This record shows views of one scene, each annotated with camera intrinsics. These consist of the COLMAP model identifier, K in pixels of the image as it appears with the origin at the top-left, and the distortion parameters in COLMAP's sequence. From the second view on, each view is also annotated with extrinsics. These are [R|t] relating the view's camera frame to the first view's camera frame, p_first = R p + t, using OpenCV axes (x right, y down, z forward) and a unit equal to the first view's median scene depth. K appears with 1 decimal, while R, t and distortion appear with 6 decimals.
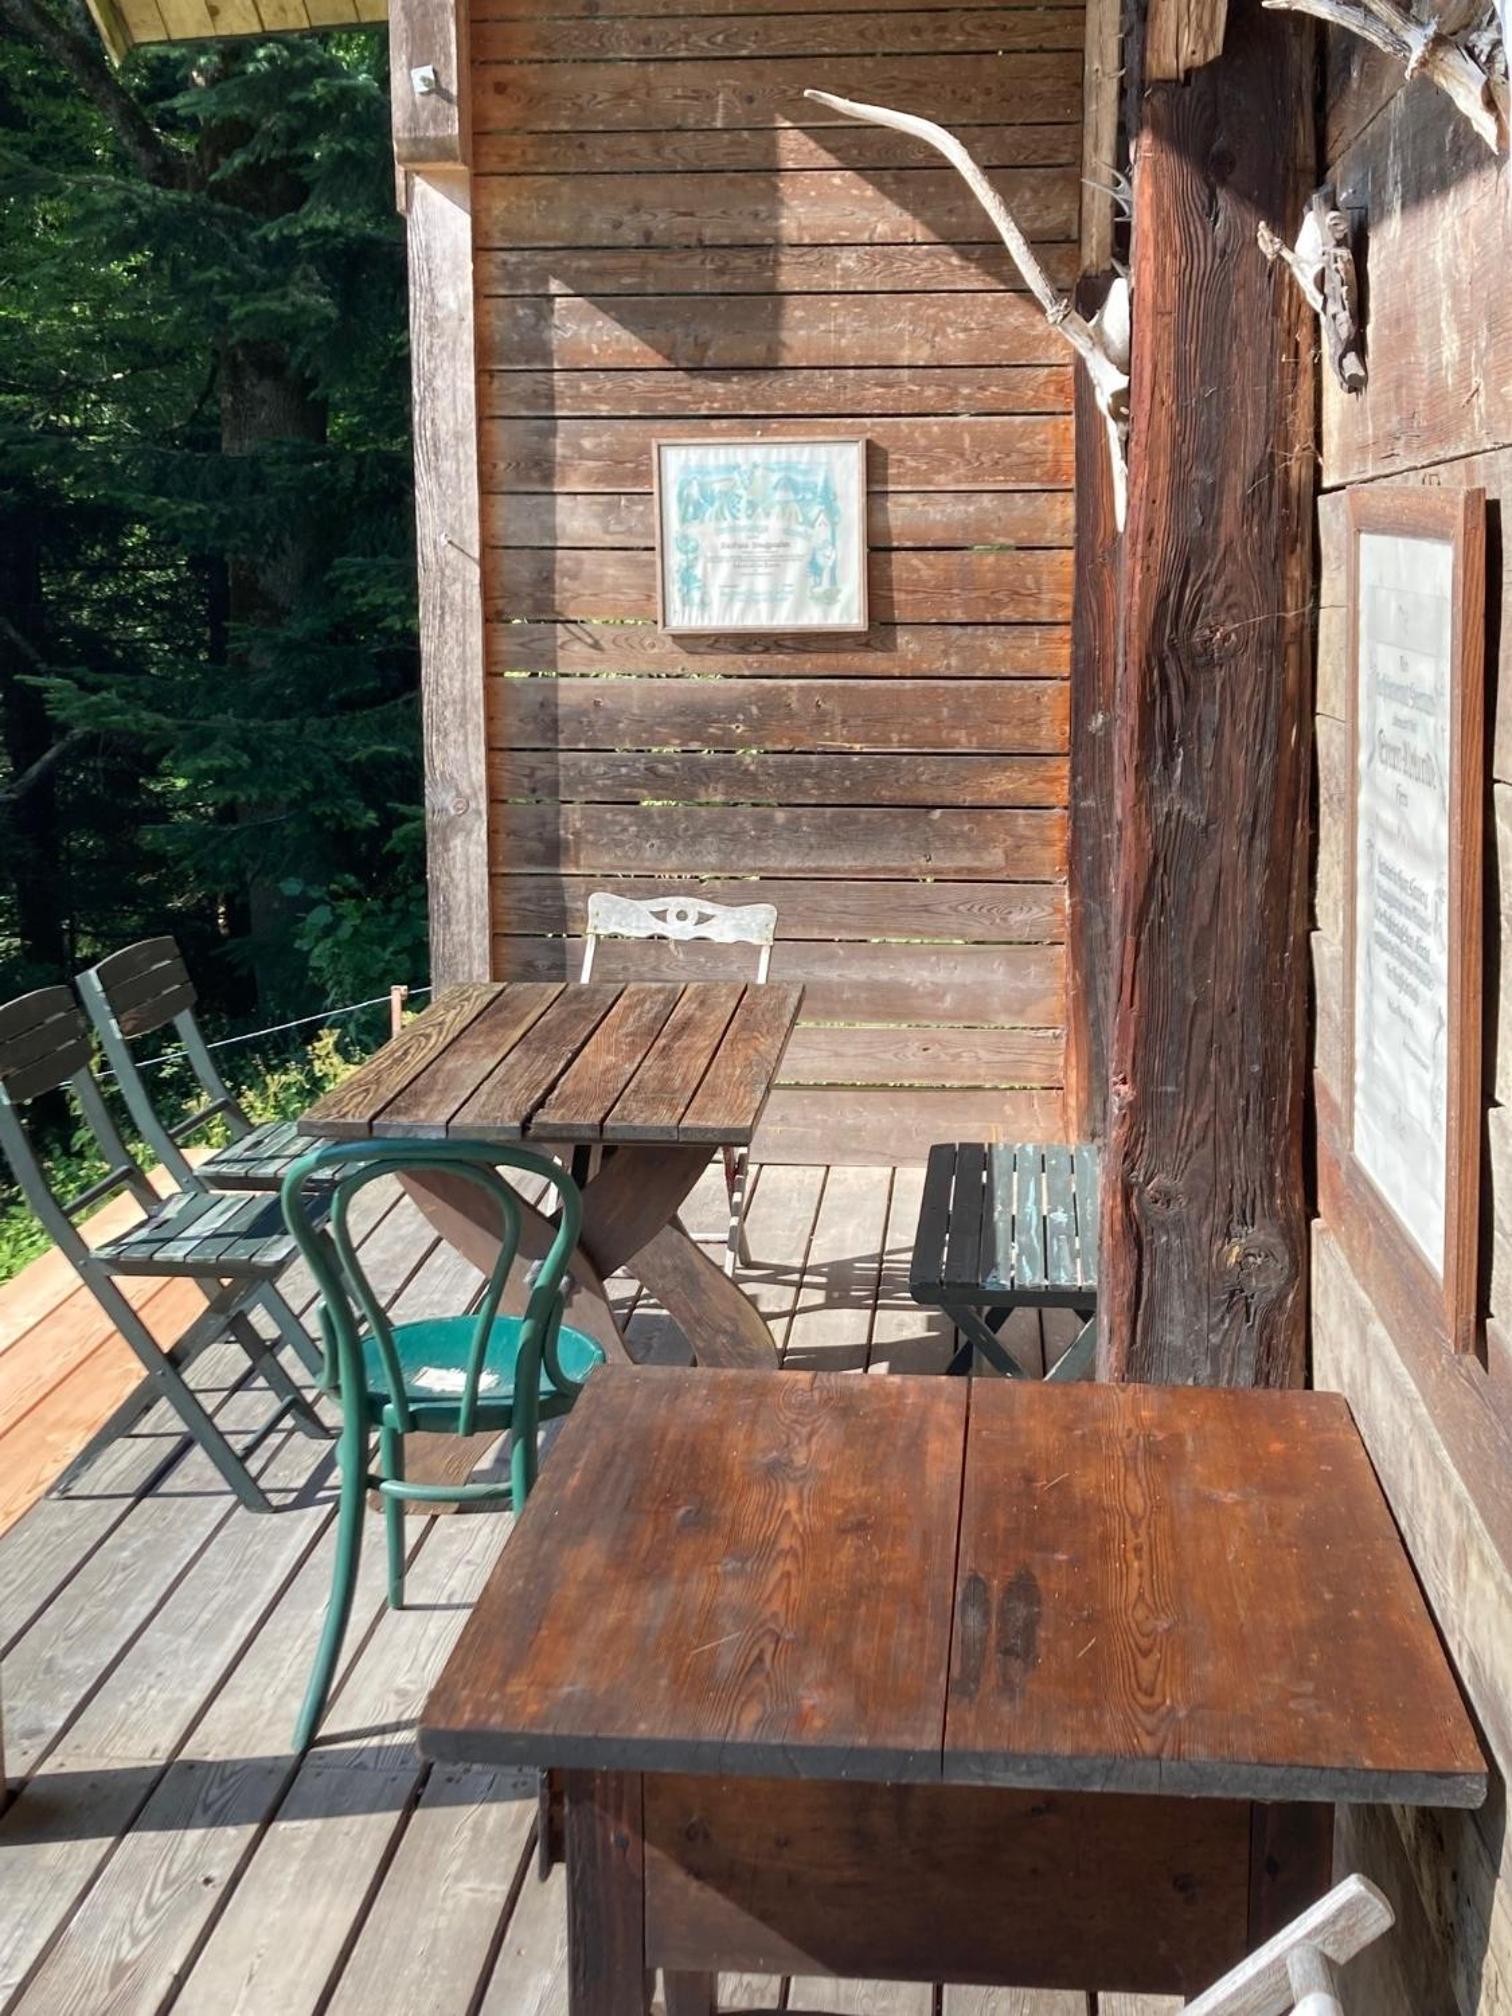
lens RADIAL K [[2443.2, 0, 757.8], [0, 2443.2, 1078.9], [0, 0, 1]] dist [0.154479, -0.543070]
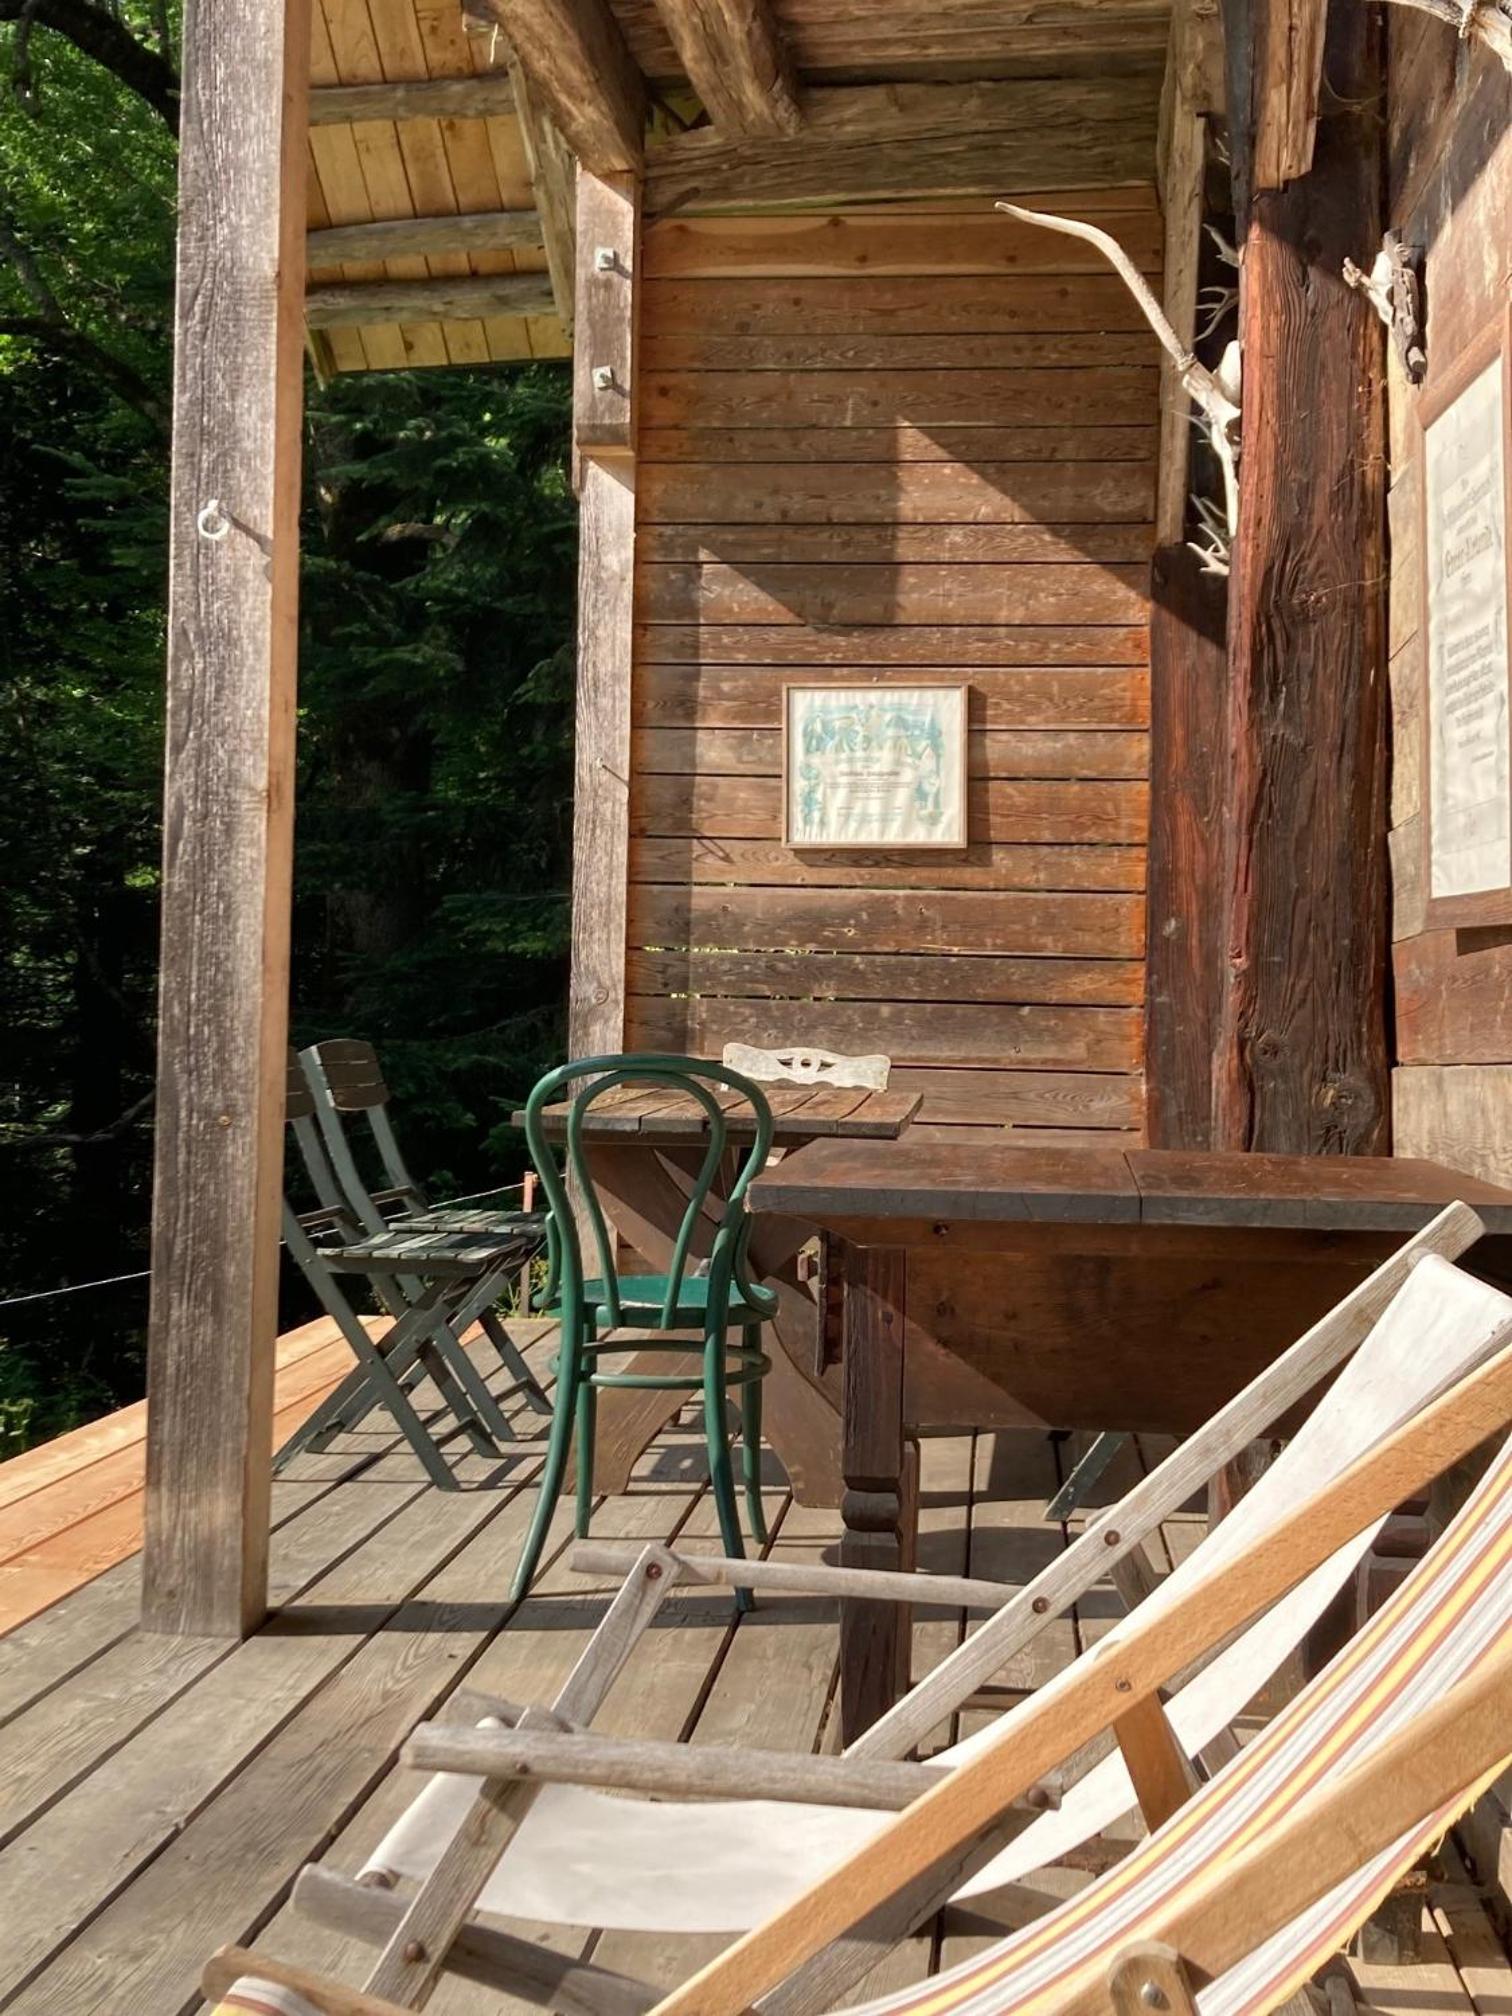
lens RADIAL K [[2443.2, 0, 757.8], [0, 2443.2, 1078.9], [0, 0, 1]] dist [0.154479, -0.543070]
pose [[0.999633, 0.023576, -0.013327, -0.035446], [-0.025617, 0.982790, -0.182939, 0.136918], [0.008784, 0.183213, 0.983034, -0.100450]]
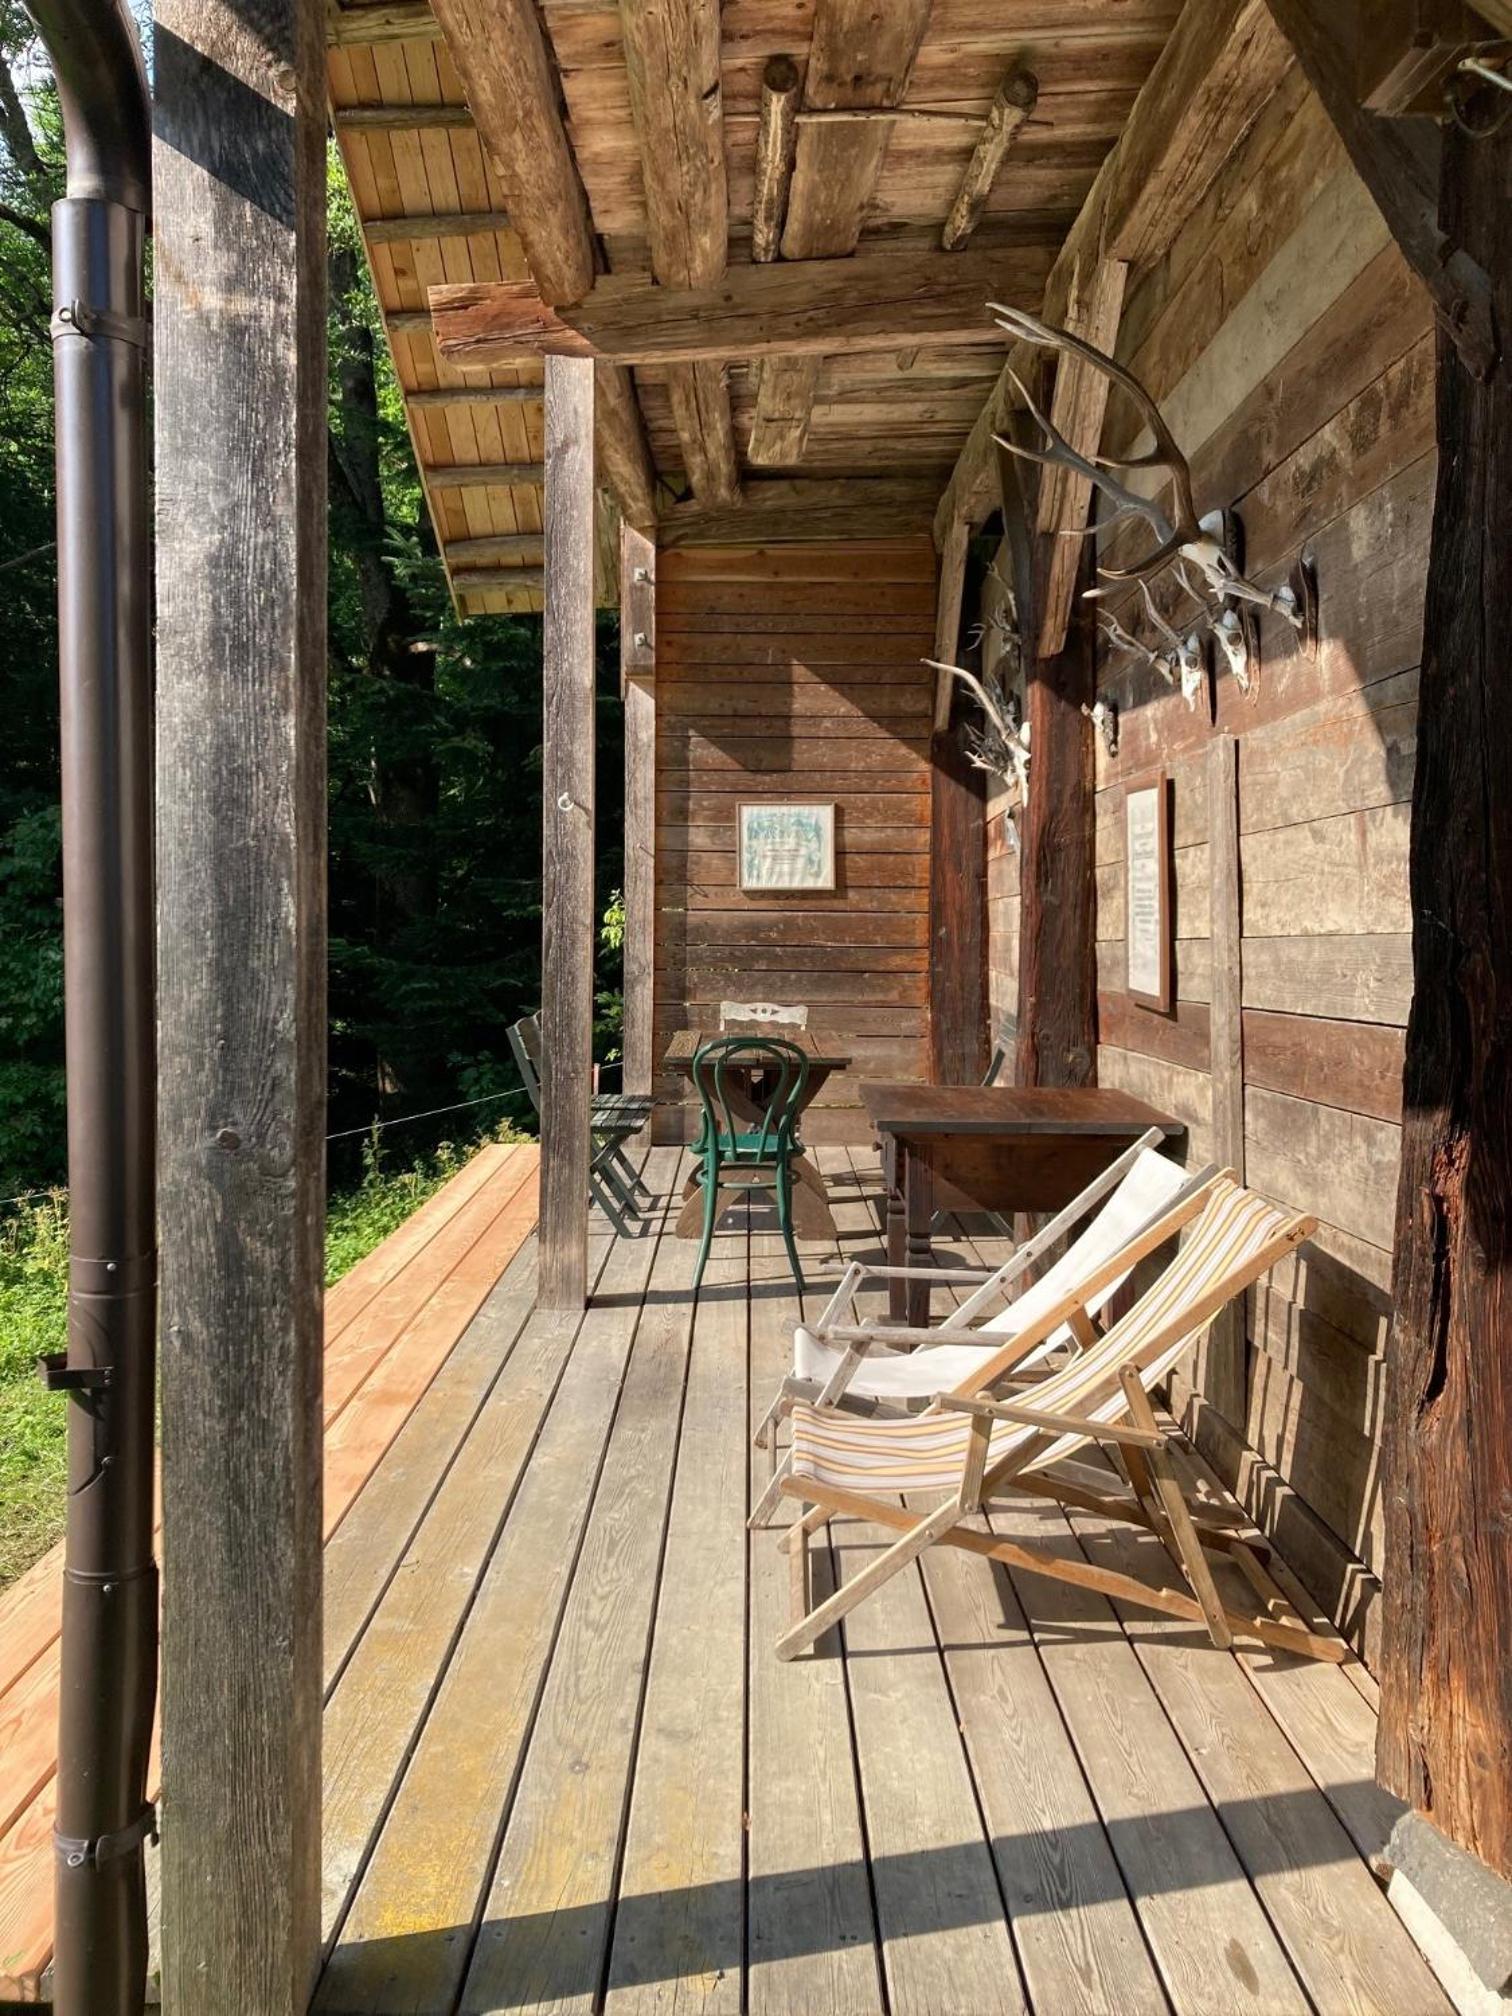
lens RADIAL K [[1580.5, 0, 763.8], [0, 1580.5, 1066.7], [0, 0, 1]] dist [0.073774, -0.176582]
pose [[0.995504, 0.000867, 0.094715, -0.152959], [0.009994, 0.993416, -0.114128, 0.132583], [-0.094191, 0.114561, 0.988941, -0.356211]]
